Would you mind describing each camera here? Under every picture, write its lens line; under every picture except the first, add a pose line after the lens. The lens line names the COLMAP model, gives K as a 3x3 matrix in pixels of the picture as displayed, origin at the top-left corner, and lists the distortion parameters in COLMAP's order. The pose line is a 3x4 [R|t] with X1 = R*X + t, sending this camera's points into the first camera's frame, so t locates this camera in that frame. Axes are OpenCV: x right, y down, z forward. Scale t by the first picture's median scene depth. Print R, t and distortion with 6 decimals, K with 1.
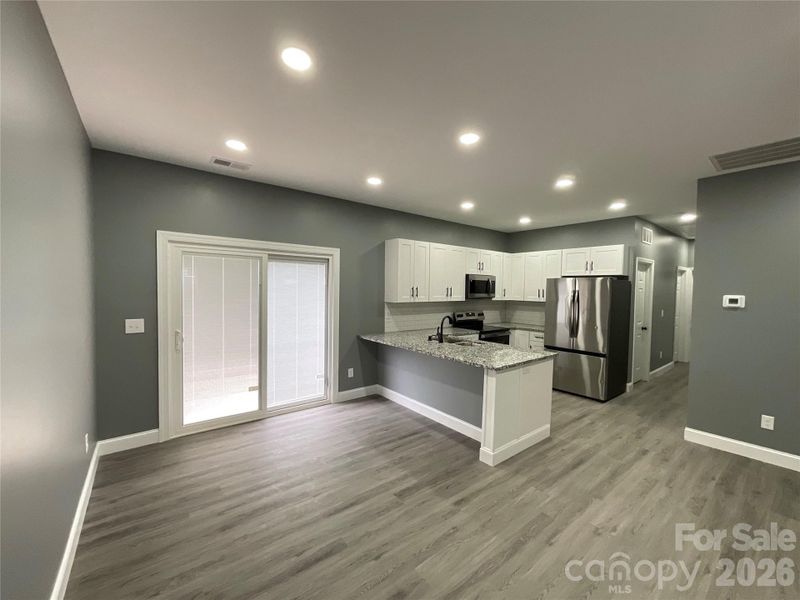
lens RADIAL K [[323.7, 0, 398.9], [0, 323.7, 301.0], [0, 0, 1]] dist [0.001617, 0.000325]
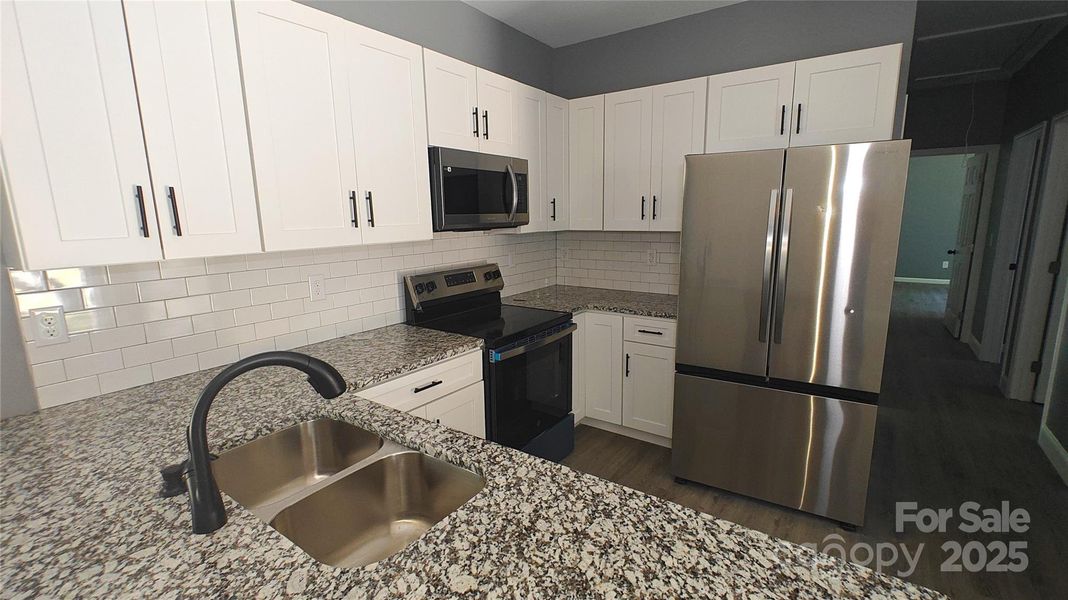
lens RADIAL K [[476.8, 0, 528.8], [0, 476.8, 311.6], [0, 0, 1]] dist [-0.003681, -0.000621]
pose [[0.959522, -0.087059, 0.267839, 0.170812], [0.041977, 0.984609, 0.169657, -0.005881], [-0.278487, -0.151546, 0.948409, 0.563427]]
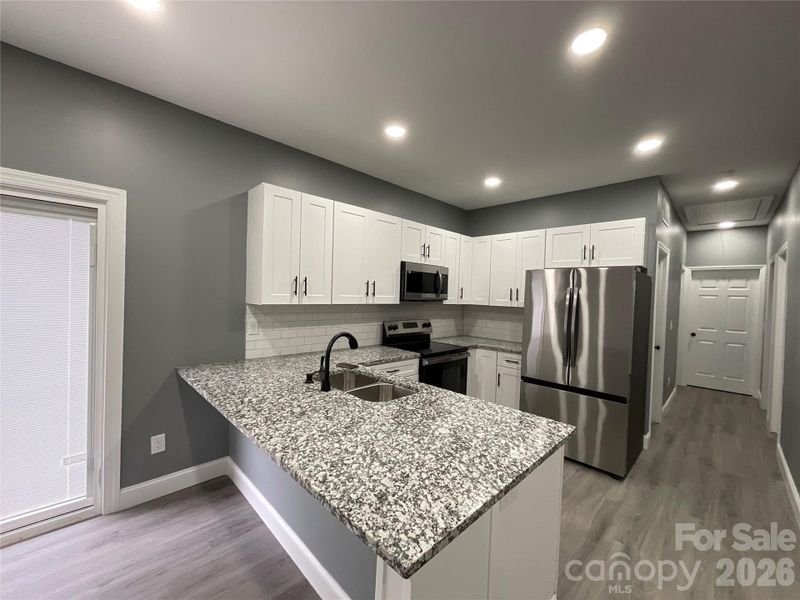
lens RADIAL K [[323.7, 0, 393.7], [0, 323.7, 301.6], [0, 0, 1]] dist [0.001617, 0.000325]
pose [[0.994948, 0.014192, 0.099383, 0.135515], [-0.012783, 0.999809, -0.014796, 0.004385], [-0.099574, 0.013451, 0.994939, 0.391210]]
